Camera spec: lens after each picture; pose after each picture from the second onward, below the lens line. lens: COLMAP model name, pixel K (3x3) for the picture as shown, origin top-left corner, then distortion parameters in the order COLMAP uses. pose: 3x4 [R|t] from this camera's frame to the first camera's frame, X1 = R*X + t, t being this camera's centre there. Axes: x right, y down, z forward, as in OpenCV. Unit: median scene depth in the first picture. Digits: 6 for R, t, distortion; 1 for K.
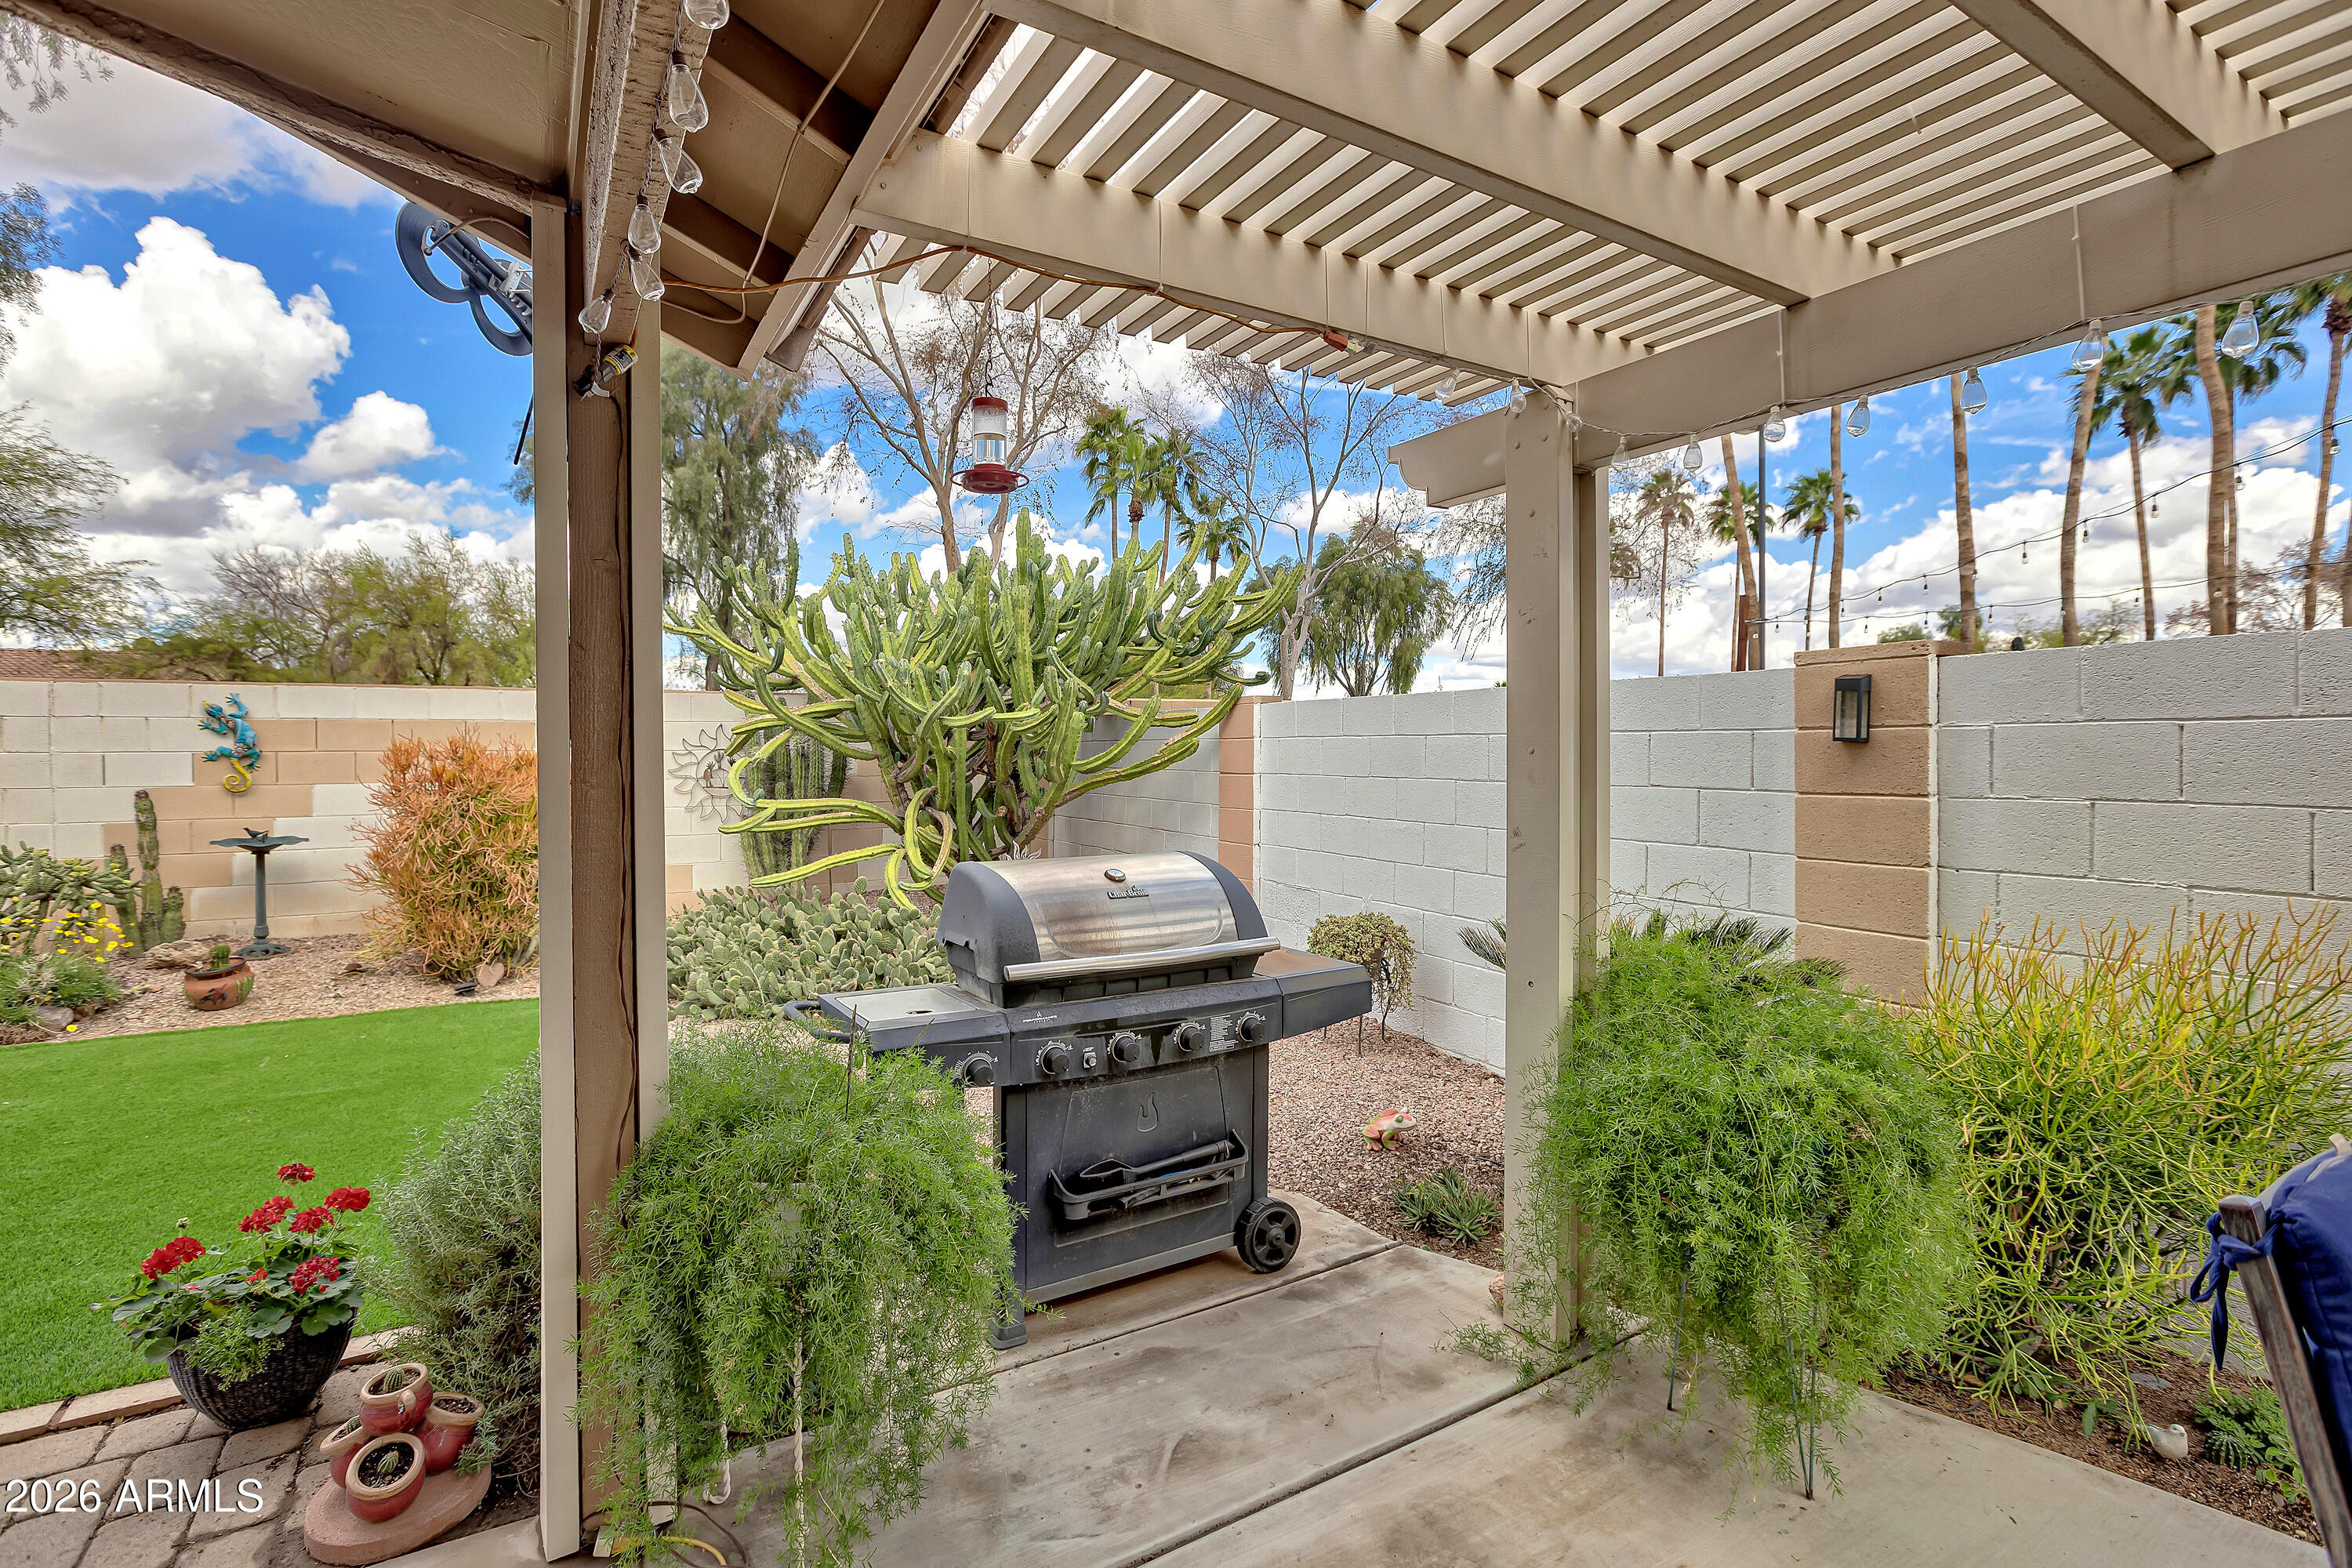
lens RADIAL K [[1075.9, 0, 1178.7], [0, 1075.9, 752.6], [0, 0, 1]] dist [-0.028280, 0.008313]
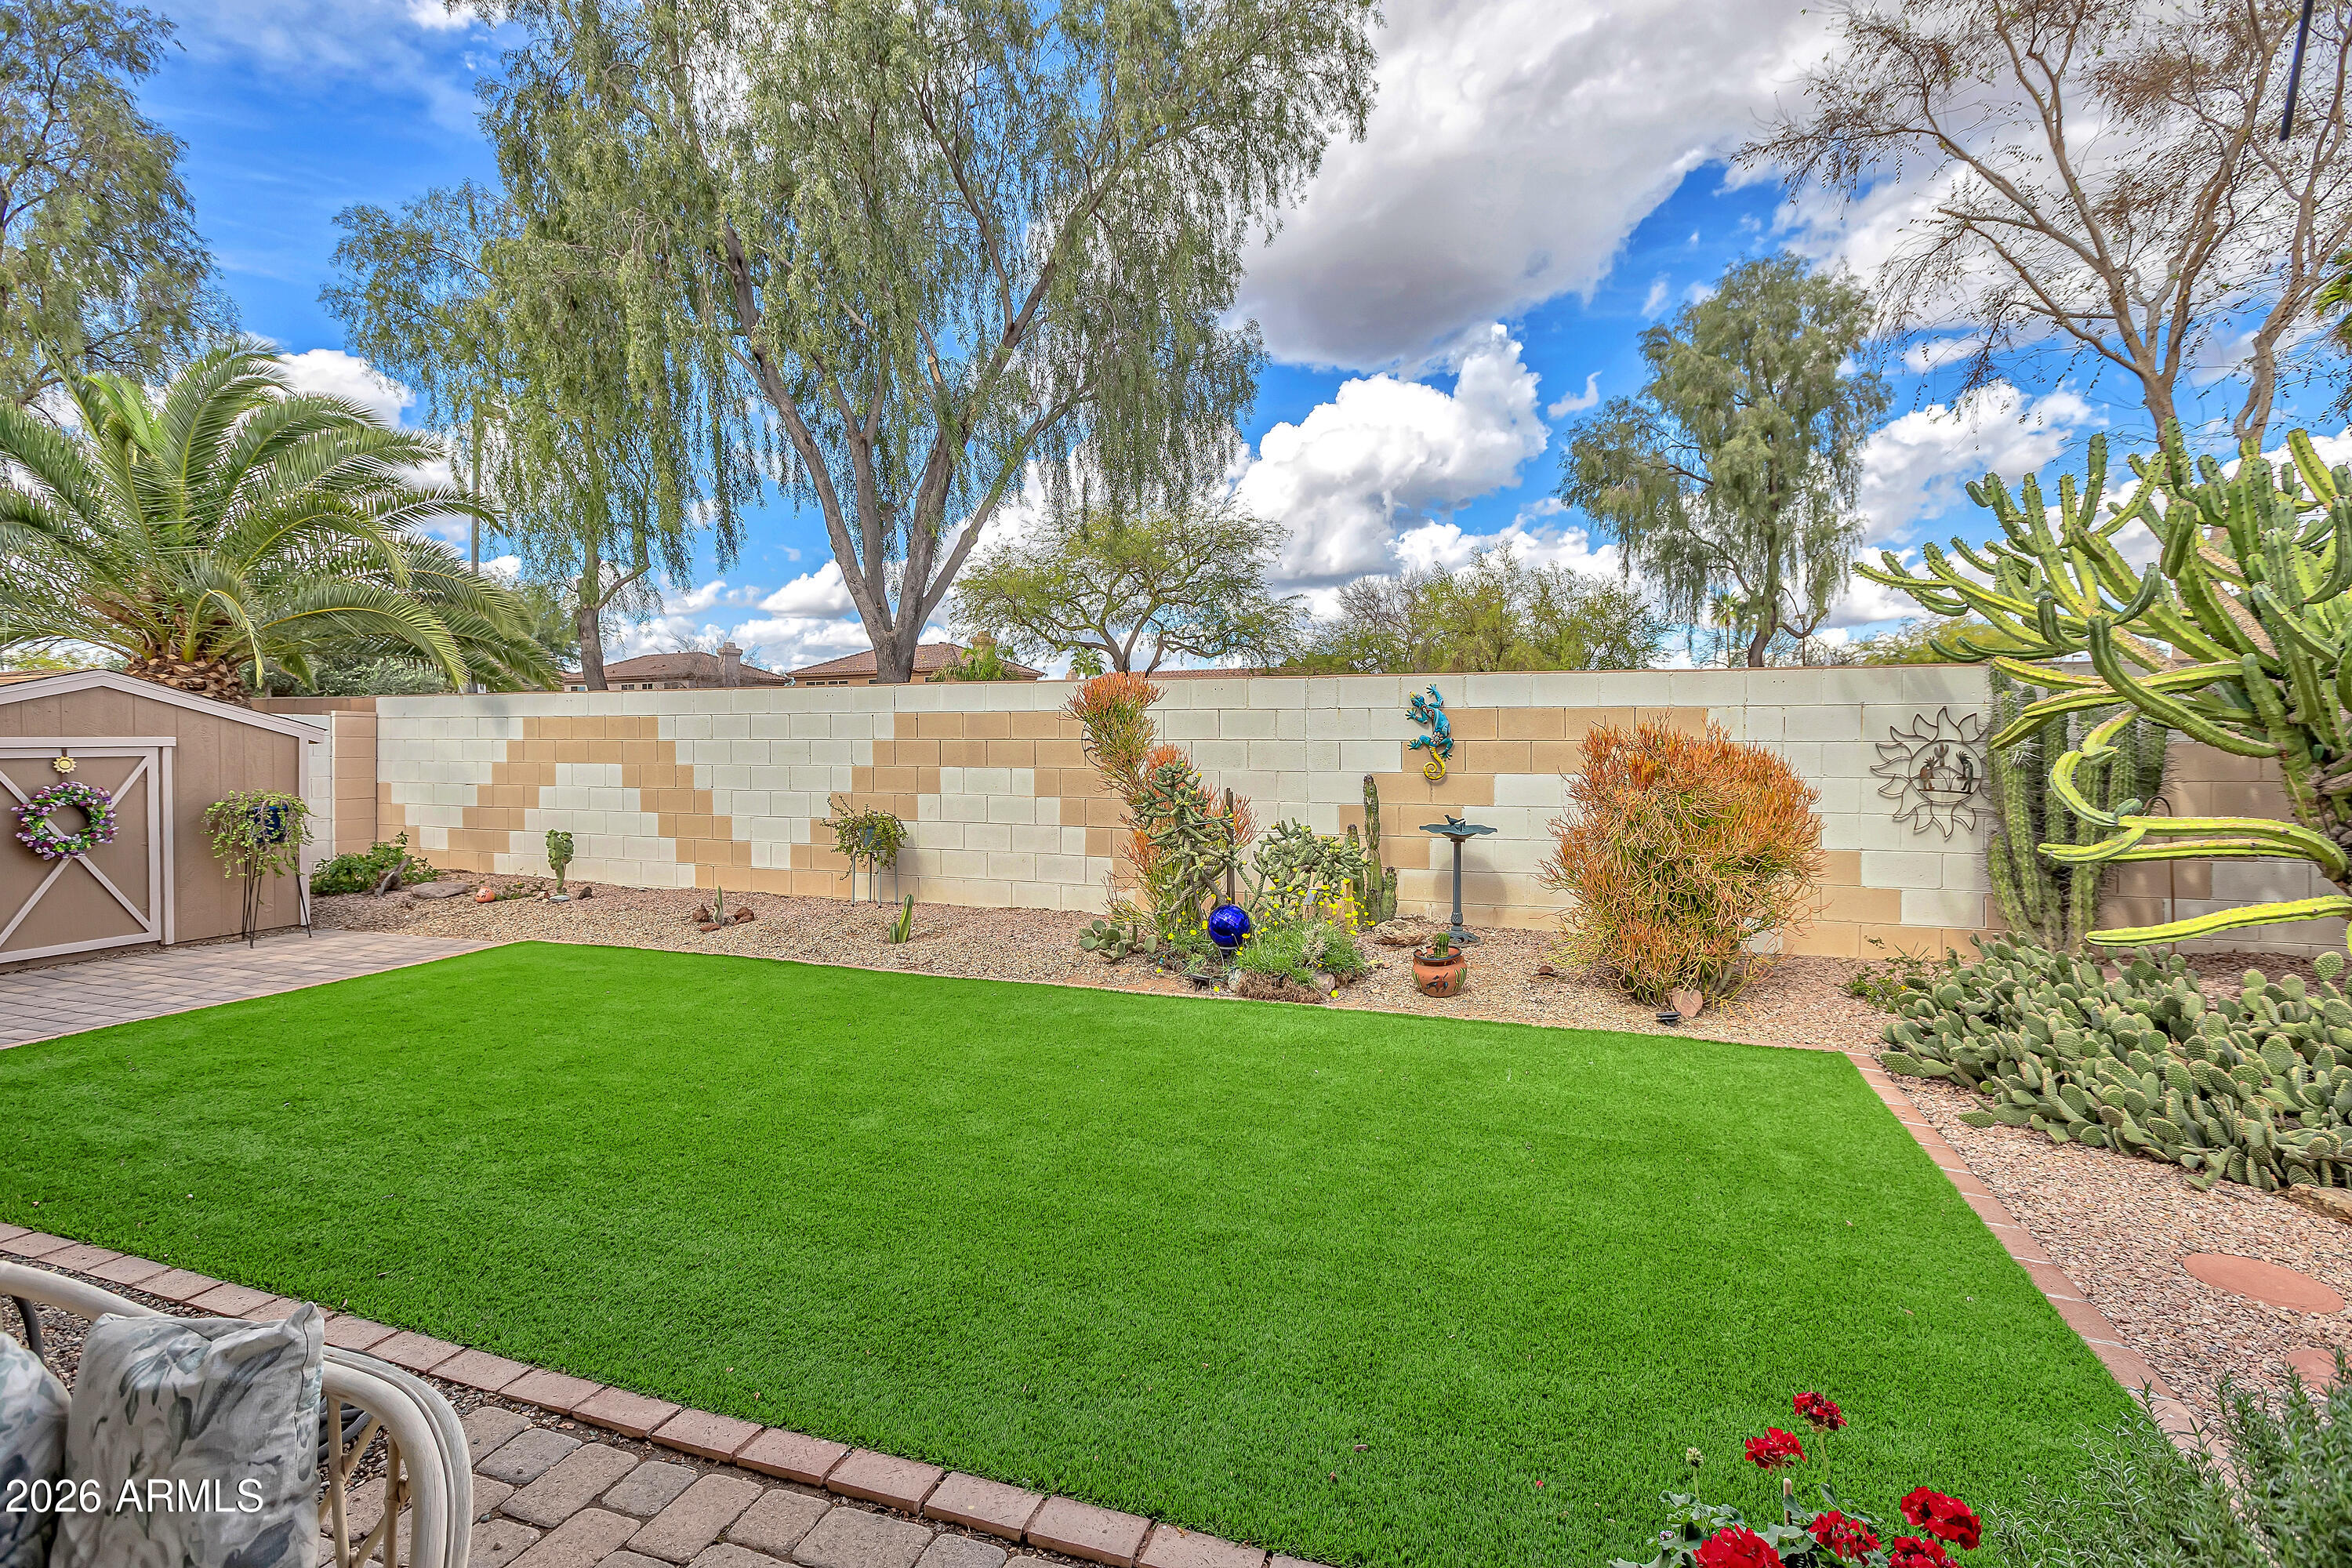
lens RADIAL K [[1075.9, 0, 1178.7], [0, 1075.9, 752.6], [0, 0, 1]] dist [-0.028280, 0.008313]
pose [[0.644176, 0.011566, -0.764790, -0.255900], [-0.007927, 0.999933, 0.008445, 0.004194], [0.764836, 0.000622, 0.644225, 0.134912]]
